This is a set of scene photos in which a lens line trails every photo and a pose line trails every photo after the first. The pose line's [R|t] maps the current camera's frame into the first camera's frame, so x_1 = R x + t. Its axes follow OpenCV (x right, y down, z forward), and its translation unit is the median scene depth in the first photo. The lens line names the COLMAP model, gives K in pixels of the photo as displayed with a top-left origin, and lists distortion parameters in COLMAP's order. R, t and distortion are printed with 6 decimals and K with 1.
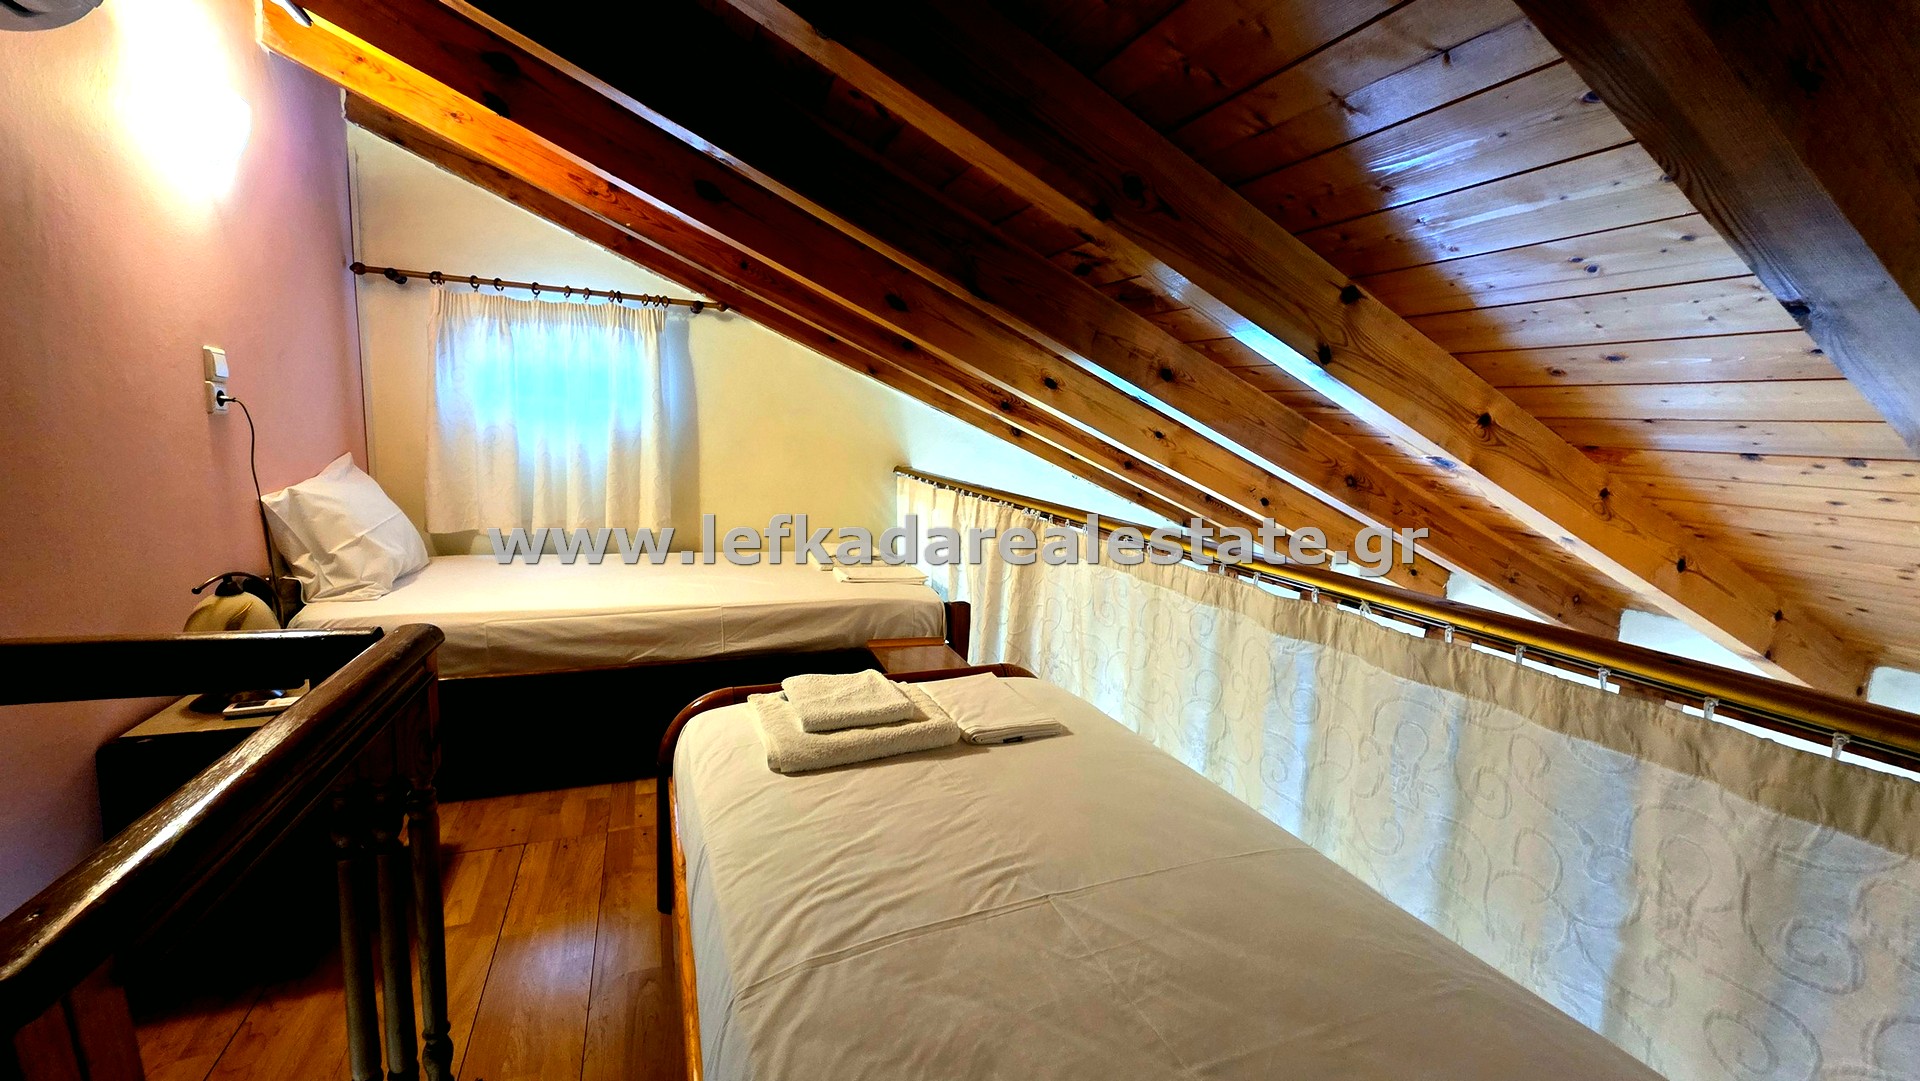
lens RADIAL K [[771.9, 0, 960.4], [0, 771.9, 536.3], [0, 0, 1]] dist [0.003433, 0.000606]
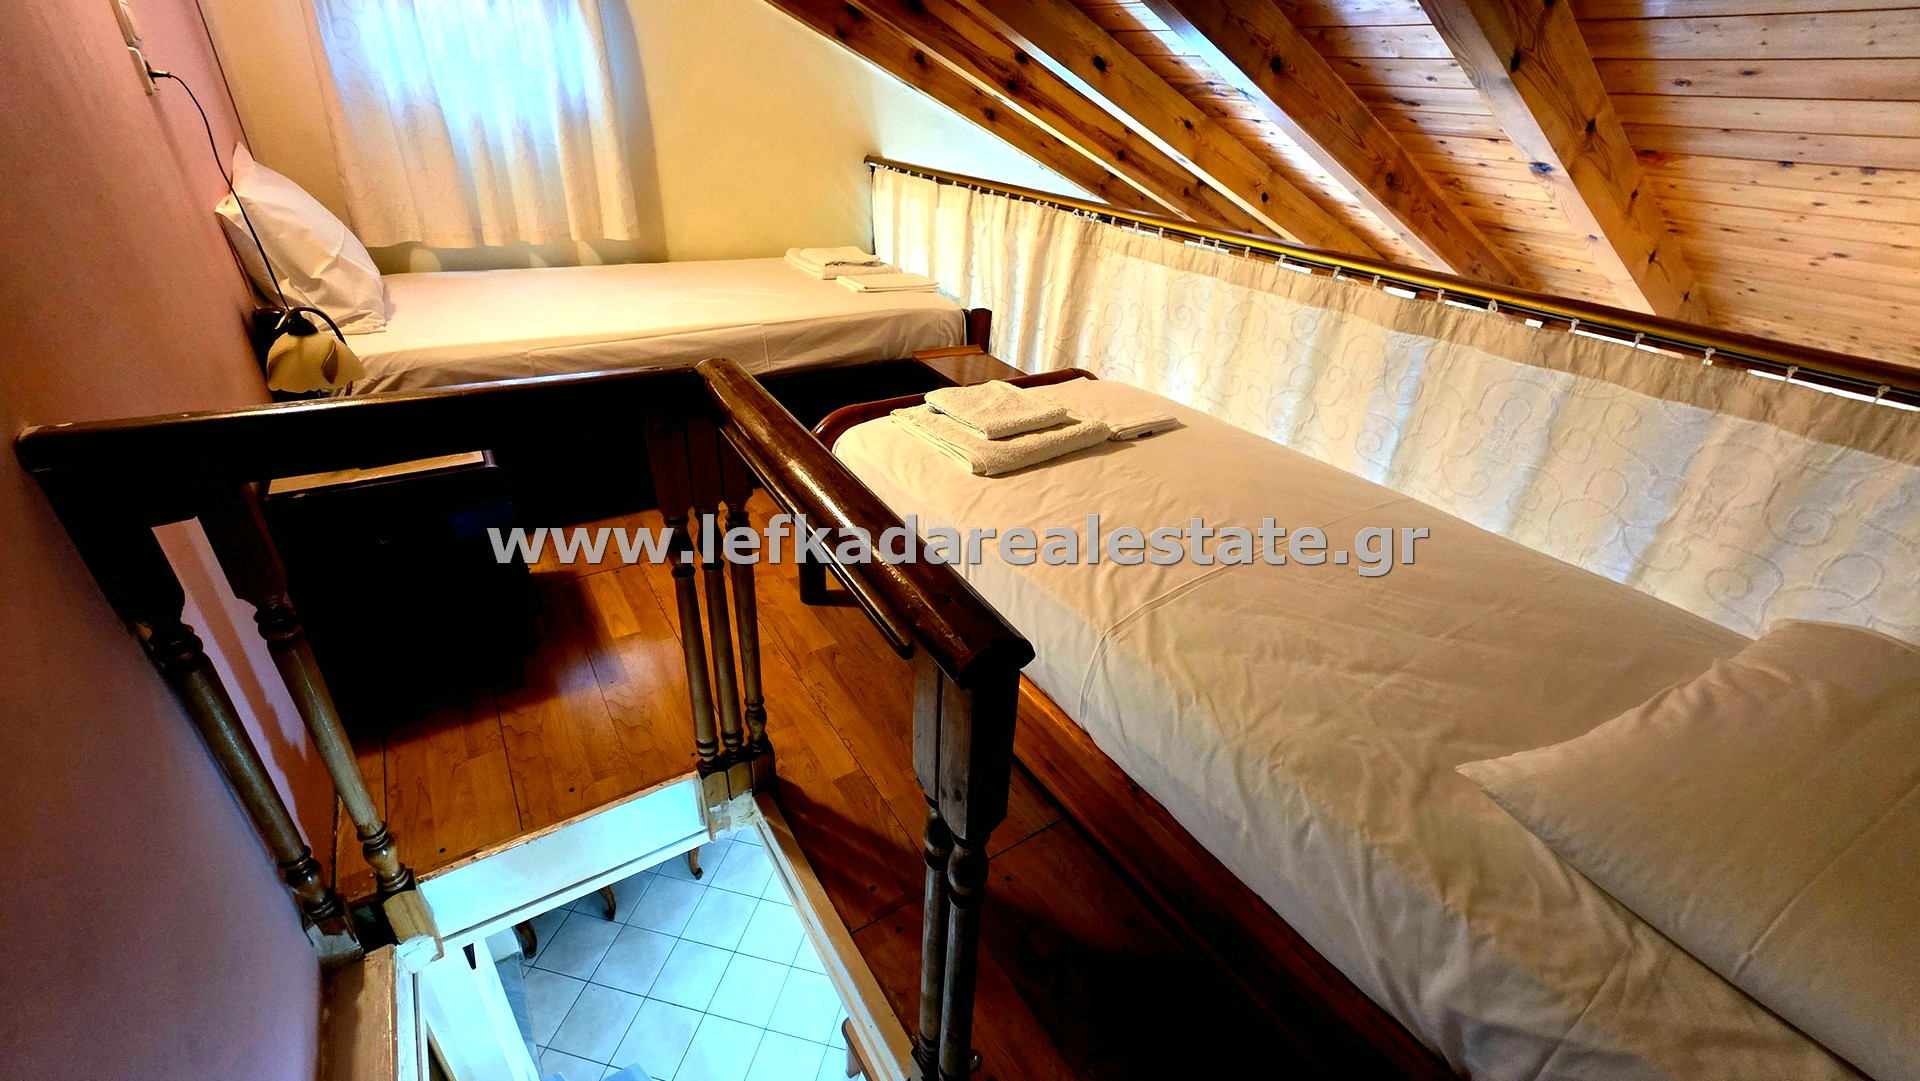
lens RADIAL K [[771.9, 0, 962.1], [0, 771.9, 538.2], [0, 0, 1]] dist [0.003433, 0.000606]
pose [[0.978762, -0.091764, 0.183317, -0.429526], [0.016572, 0.926712, 0.375407, -0.030607], [-0.204331, -0.364396, 0.908551, -0.047443]]
